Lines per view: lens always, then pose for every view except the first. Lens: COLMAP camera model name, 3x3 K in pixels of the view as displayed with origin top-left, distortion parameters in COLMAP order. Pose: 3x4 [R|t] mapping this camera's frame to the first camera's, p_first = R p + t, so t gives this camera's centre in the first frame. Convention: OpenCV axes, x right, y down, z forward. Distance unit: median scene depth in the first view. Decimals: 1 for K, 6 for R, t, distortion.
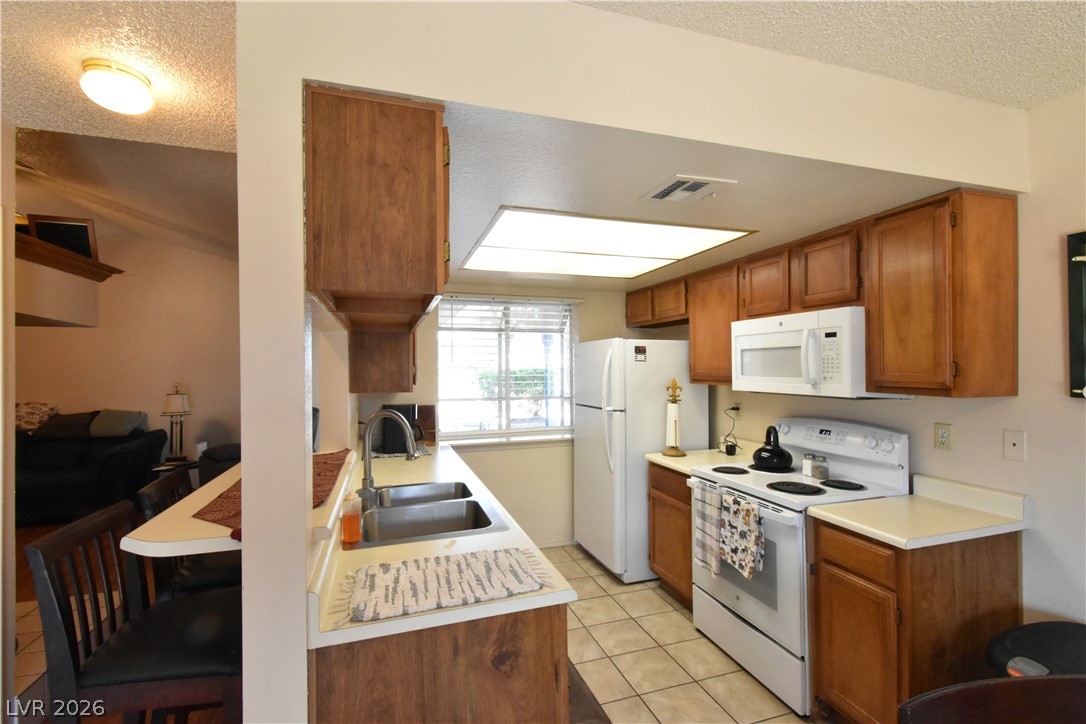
lens RADIAL K [[478.8, 0, 546.2], [0, 478.8, 363.8], [0, 0, 1]] dist [0.006463, 0.000445]
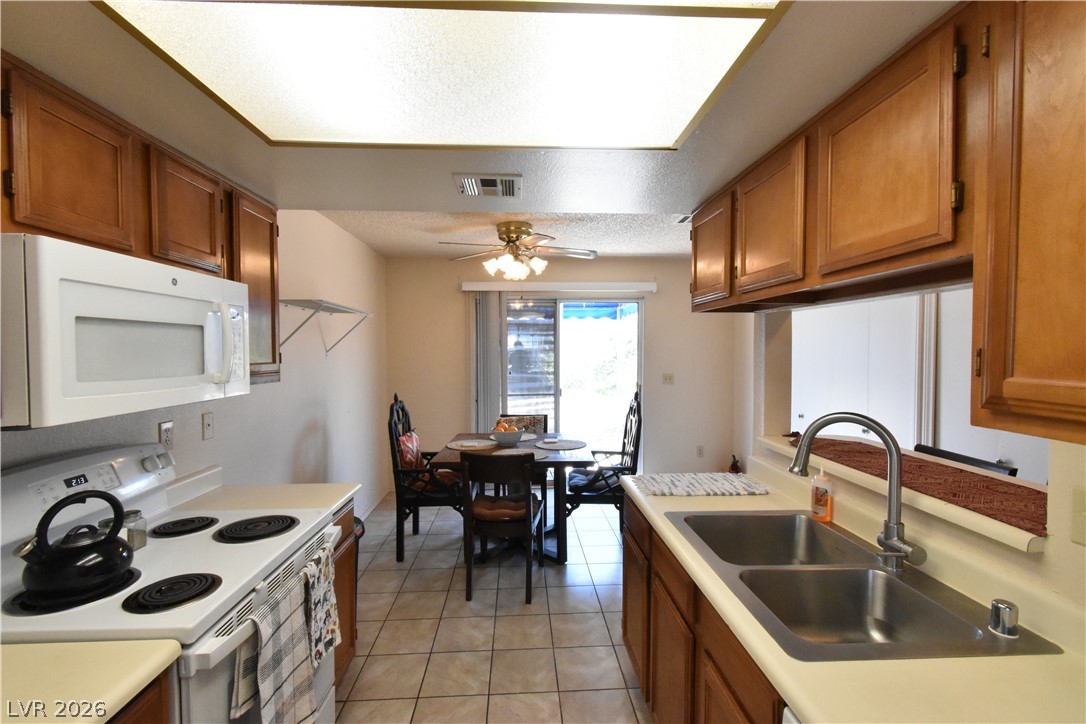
lens RADIAL K [[478.8, 0, 546.2], [0, 478.8, 363.8], [0, 0, 1]] dist [0.006463, 0.000445]
pose [[-0.965322, 0.004564, 0.261023, -0.080936], [0.010087, 0.999753, 0.019823, 0.007013], [-0.260868, 0.021768, -0.965129, 1.587056]]
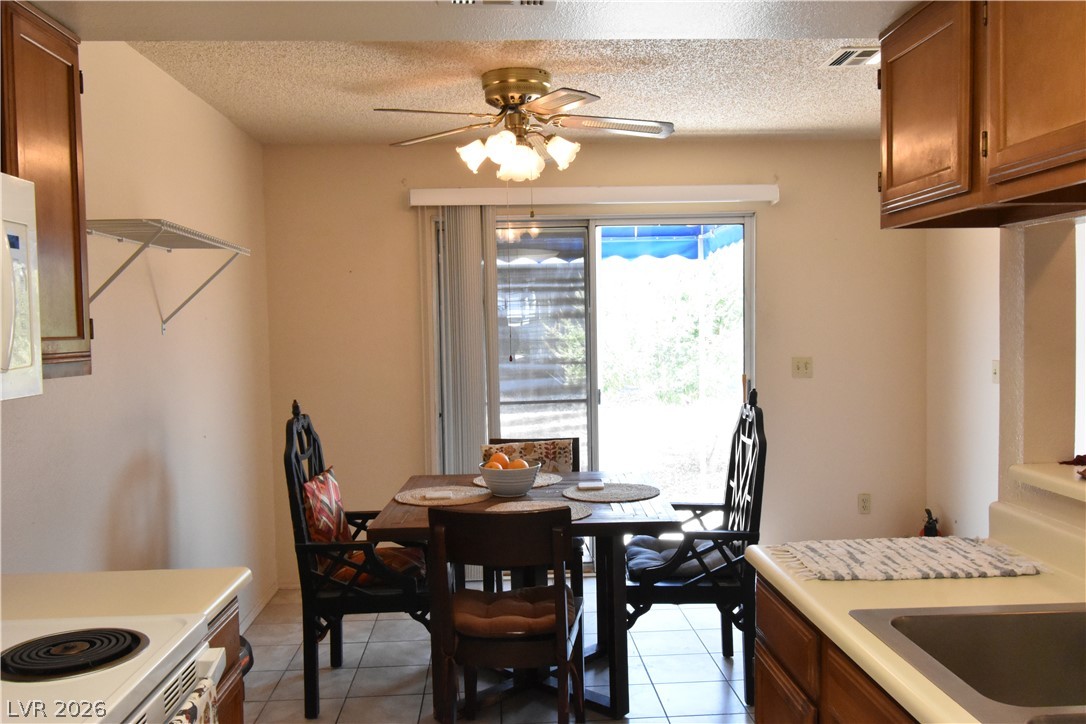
lens RADIAL K [[896.6, 0, 551.4], [0, 896.6, 363.7], [0, 0, 1]] dist [0.010799, -0.010070]
pose [[-0.966007, 0.015933, 0.258026, -0.016719], [0.025829, 0.999053, 0.035010, 0.025008], [-0.257223, 0.040484, -0.965504, 1.576404]]
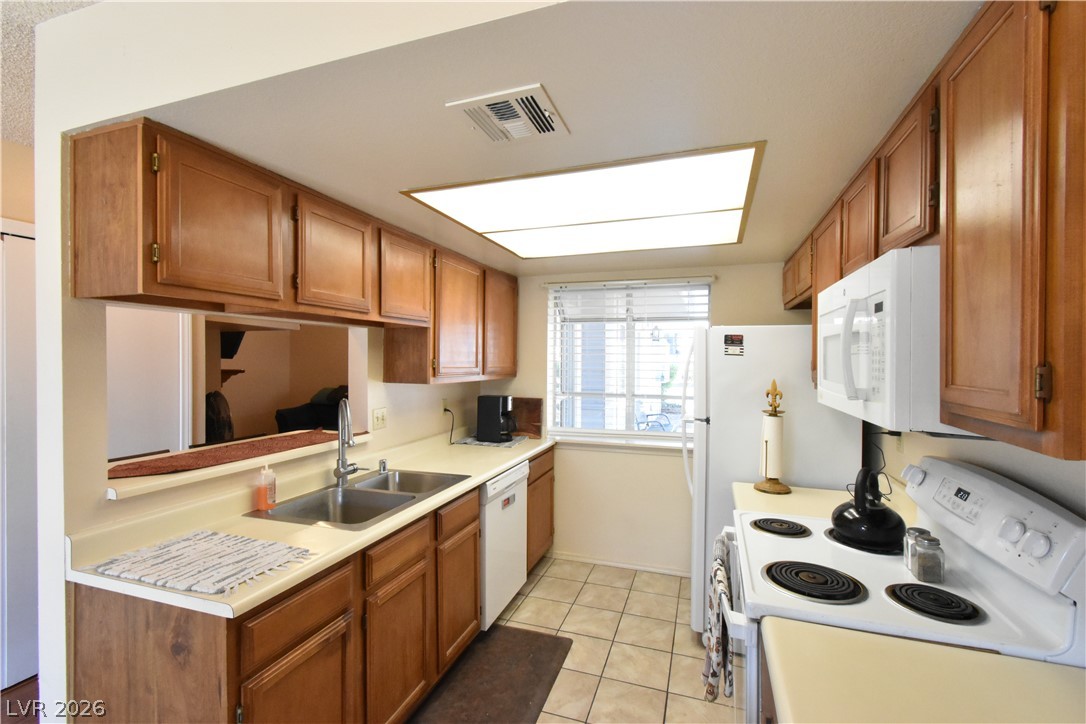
lens RADIAL K [[477.1, 0, 545.5], [0, 477.1, 363.8], [0, 0, 1]] dist [0.002355, -0.000093]
pose [[0.796129, 0.016503, -0.604902, 0.613941], [-0.006046, 0.999795, 0.019318, -0.007179], [0.605097, -0.011722, 0.796065, 0.364977]]
